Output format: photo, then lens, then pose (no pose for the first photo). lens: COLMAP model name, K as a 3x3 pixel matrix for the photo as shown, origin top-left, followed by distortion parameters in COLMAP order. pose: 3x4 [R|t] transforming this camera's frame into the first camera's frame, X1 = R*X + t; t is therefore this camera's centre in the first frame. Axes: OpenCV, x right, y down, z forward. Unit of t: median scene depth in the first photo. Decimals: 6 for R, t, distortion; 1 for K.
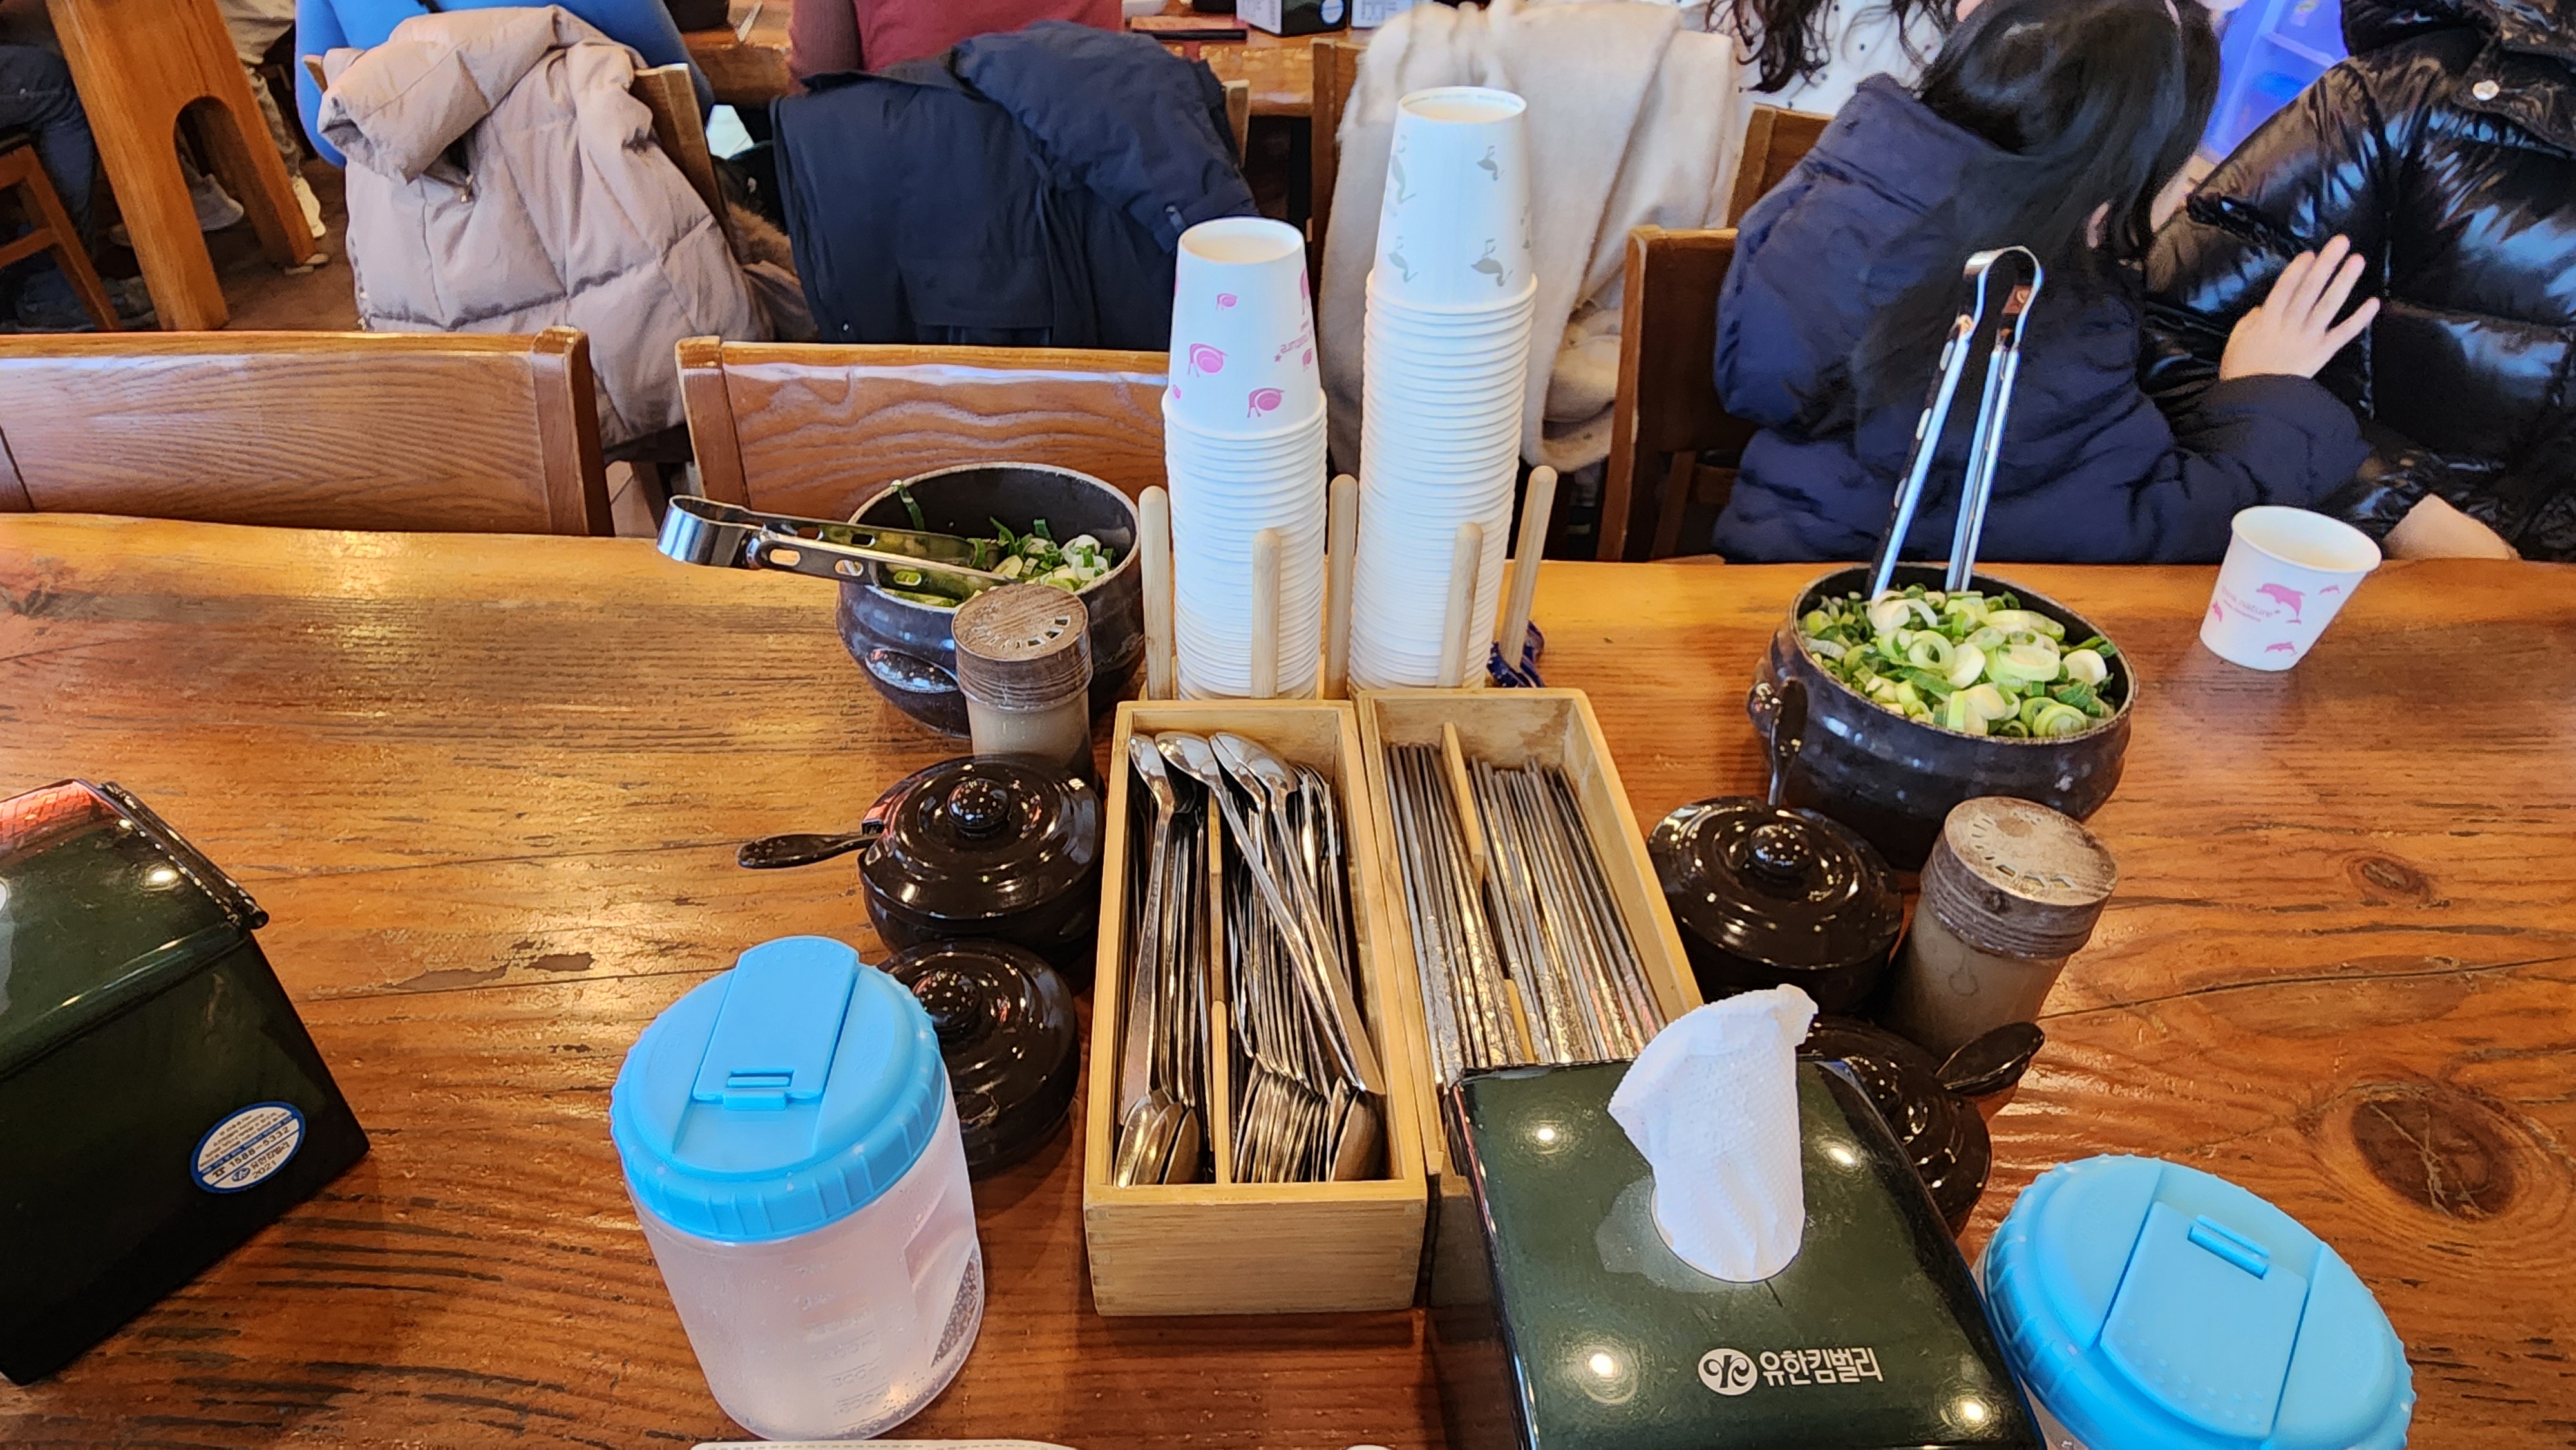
lens RADIAL K [[1404.5, 0, 1286.4], [0, 1404.5, 749.3], [0, 0, 1]] dist [0.002017, 0.000187]
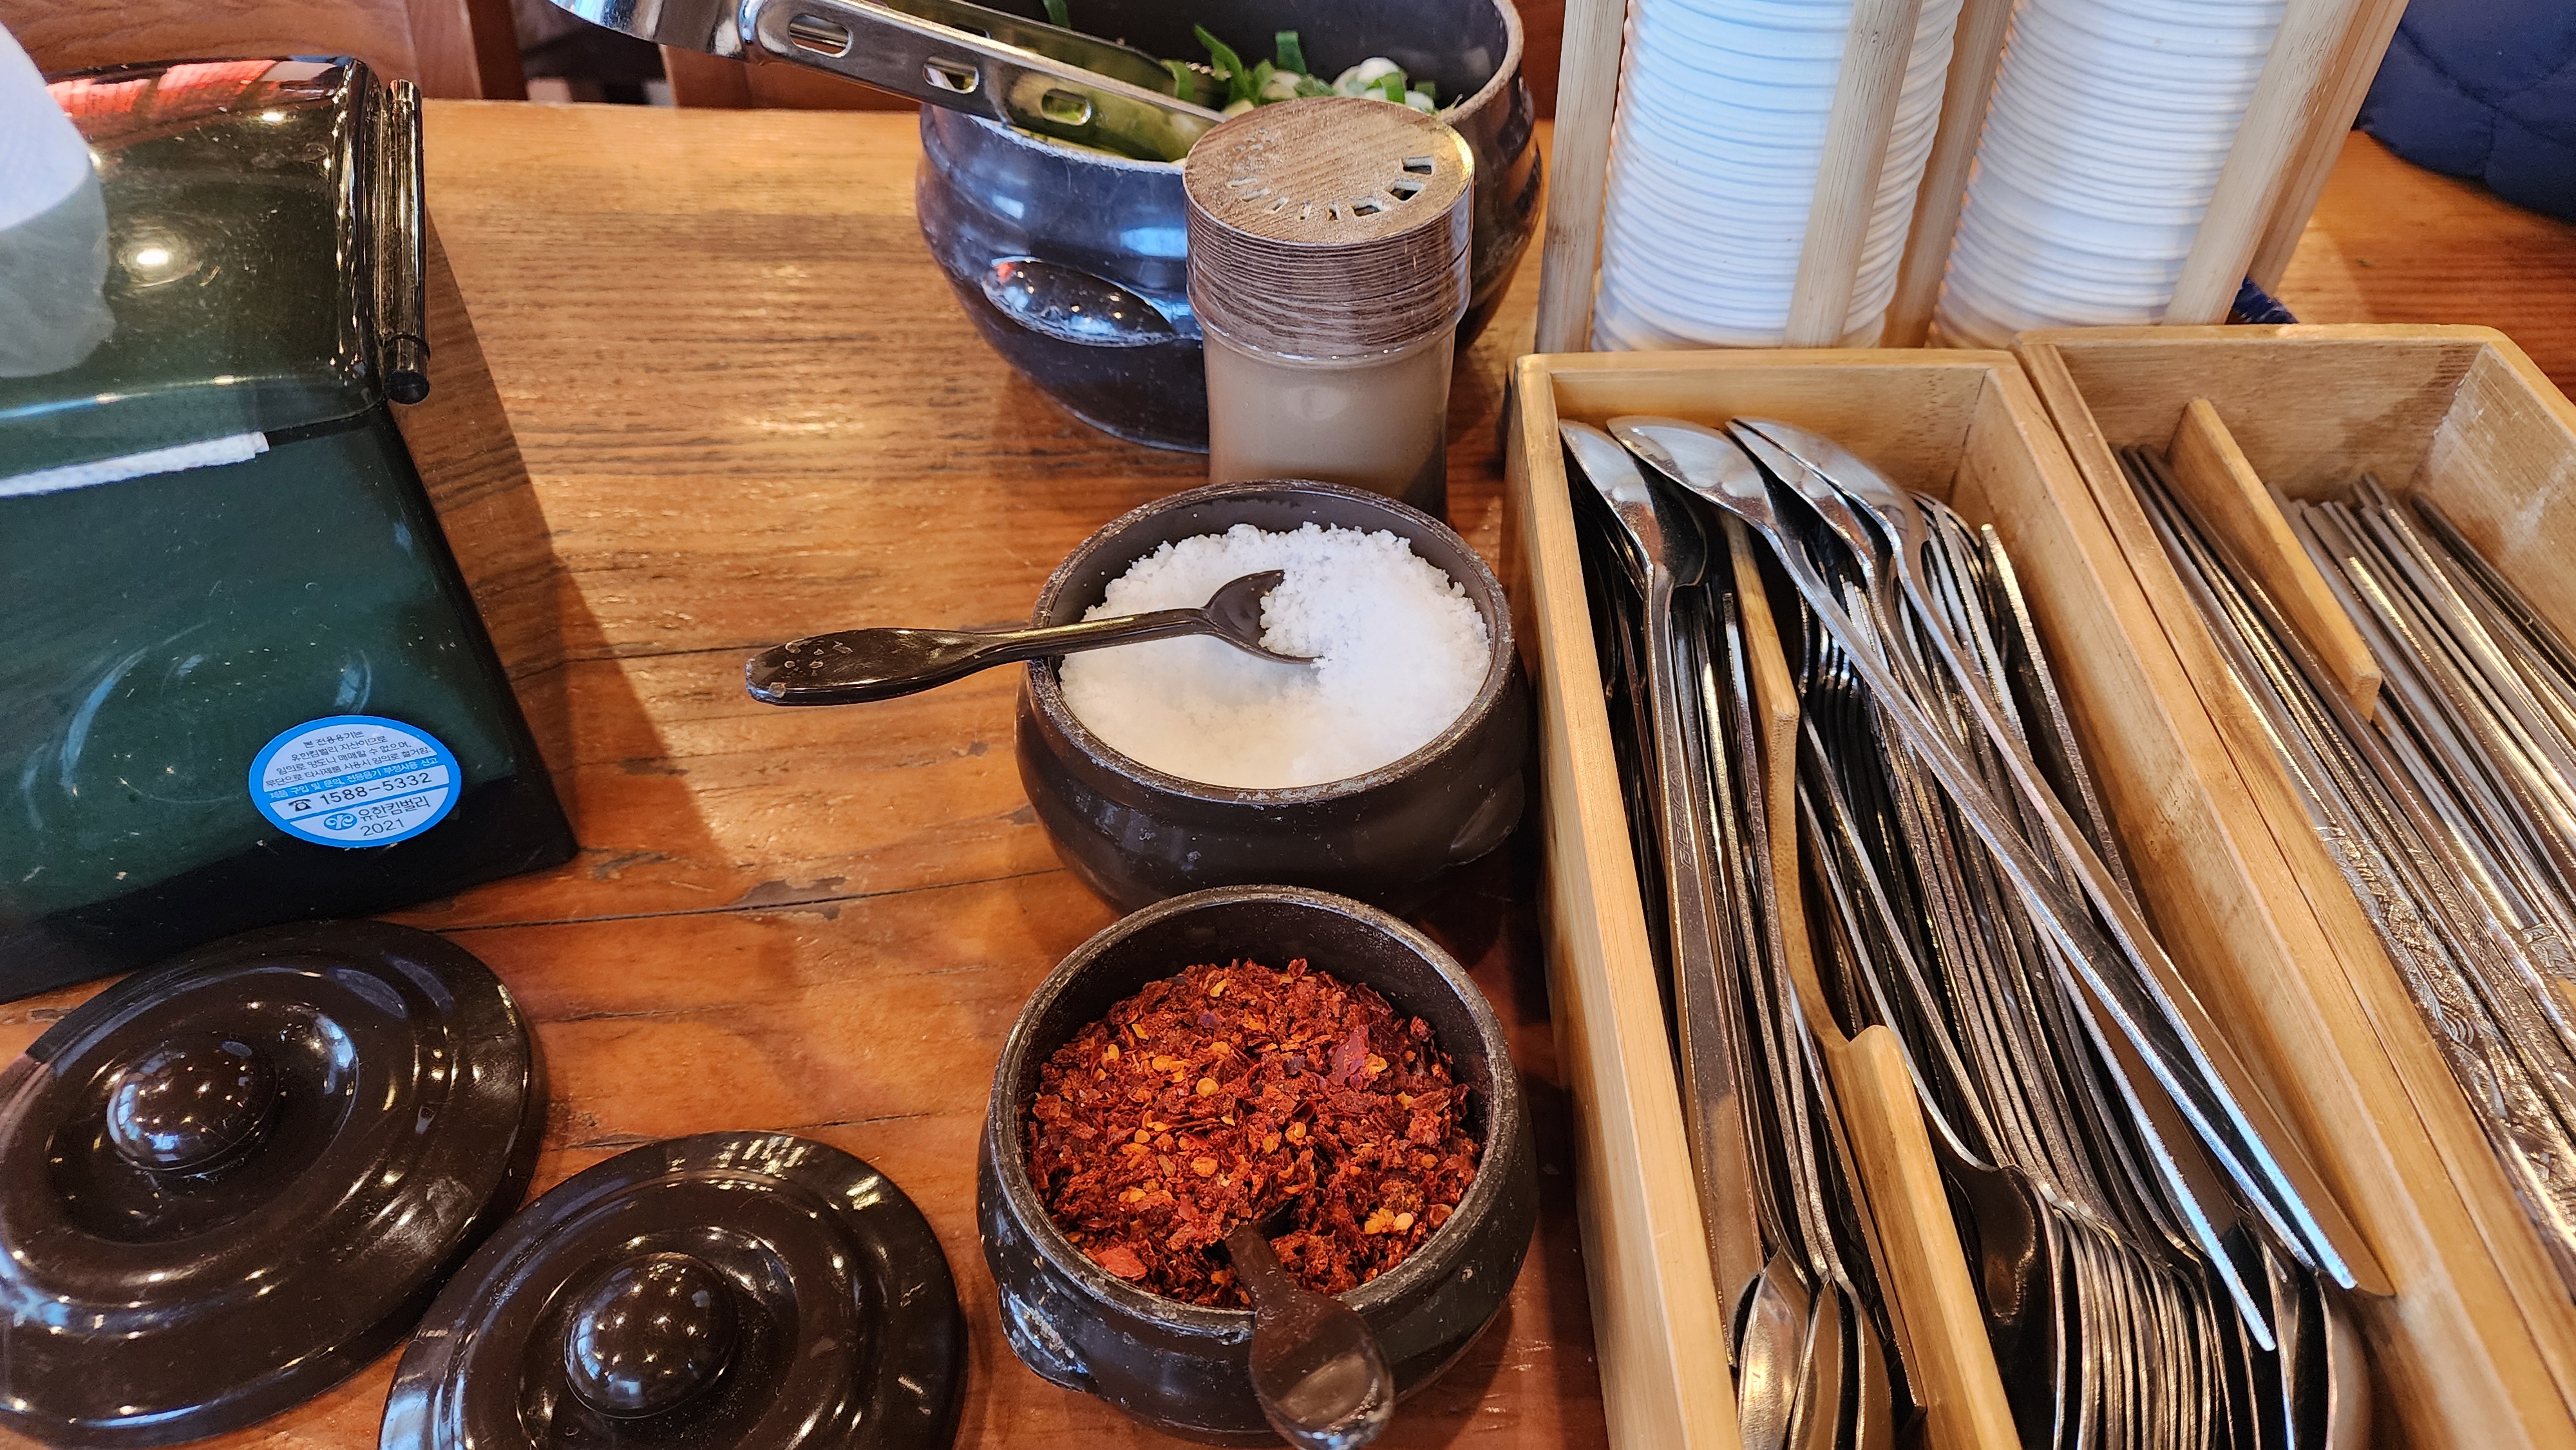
lens RADIAL K [[1694.0, 0, 1299.0], [0, 1694.0, 738.5], [0, 0, 1]] dist [0.039109, -0.043288]
pose [[0.998311, 0.005637, -0.057826, -0.149451], [0.001127, 0.993218, 0.116265, 0.026797], [0.058089, -0.116134, 0.991533, 0.383677]]
